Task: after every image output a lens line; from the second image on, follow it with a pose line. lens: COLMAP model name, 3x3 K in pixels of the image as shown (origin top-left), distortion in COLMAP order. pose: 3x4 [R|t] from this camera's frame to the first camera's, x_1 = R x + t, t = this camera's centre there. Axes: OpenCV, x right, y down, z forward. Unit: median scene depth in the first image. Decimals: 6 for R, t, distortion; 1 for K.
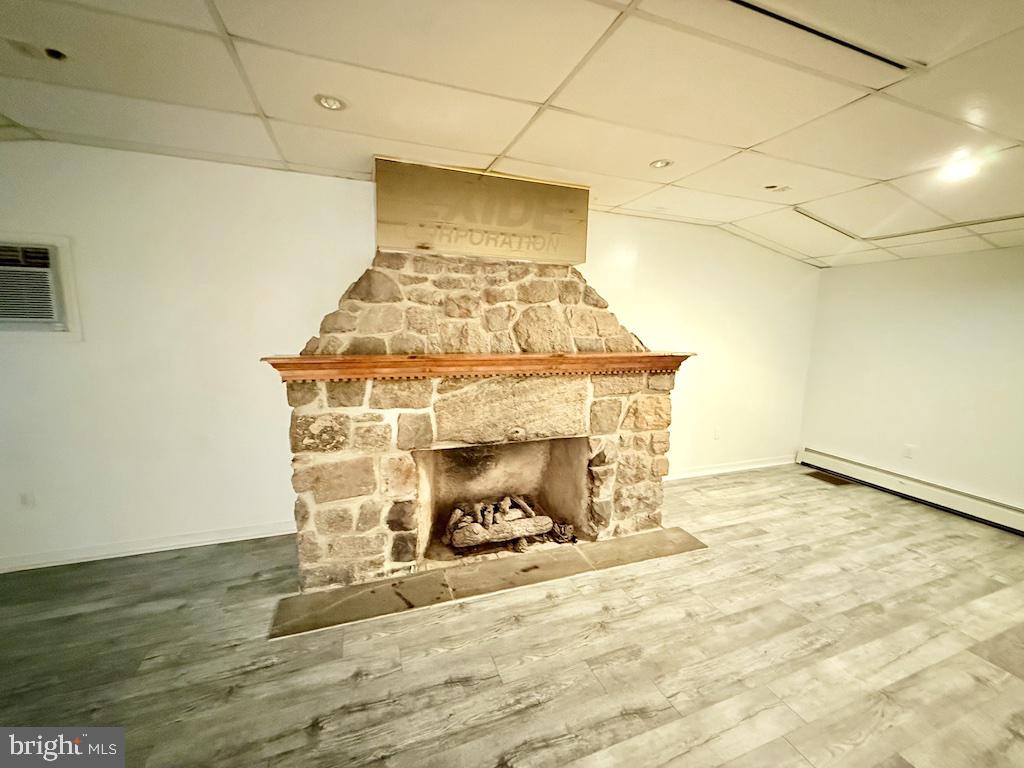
lens RADIAL K [[410.6, 0, 513.2], [0, 410.6, 382.0], [0, 0, 1]] dist [-0.001221, -0.000435]
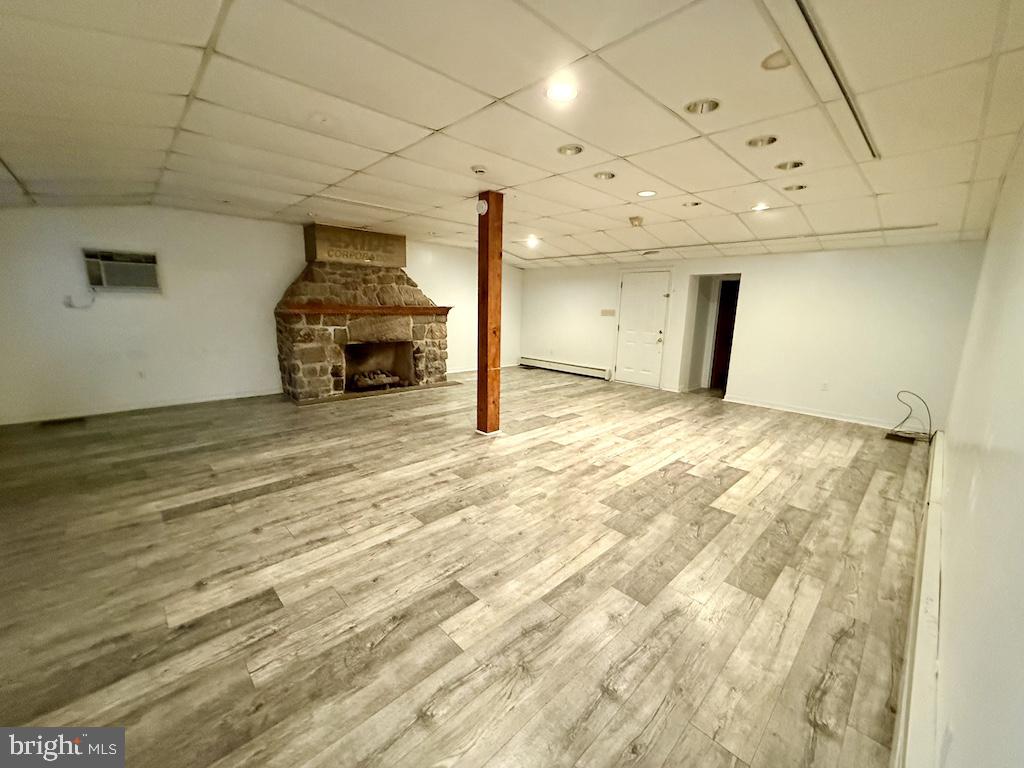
lens RADIAL K [[410.6, 0, 513.2], [0, 410.6, 382.0], [0, 0, 1]] dist [-0.001221, -0.000435]
pose [[0.917329, -0.072338, 0.391503, -0.230835], [0.051217, 0.996626, 0.064141, 0.244992], [-0.394822, -0.038787, 0.917939, -1.434122]]
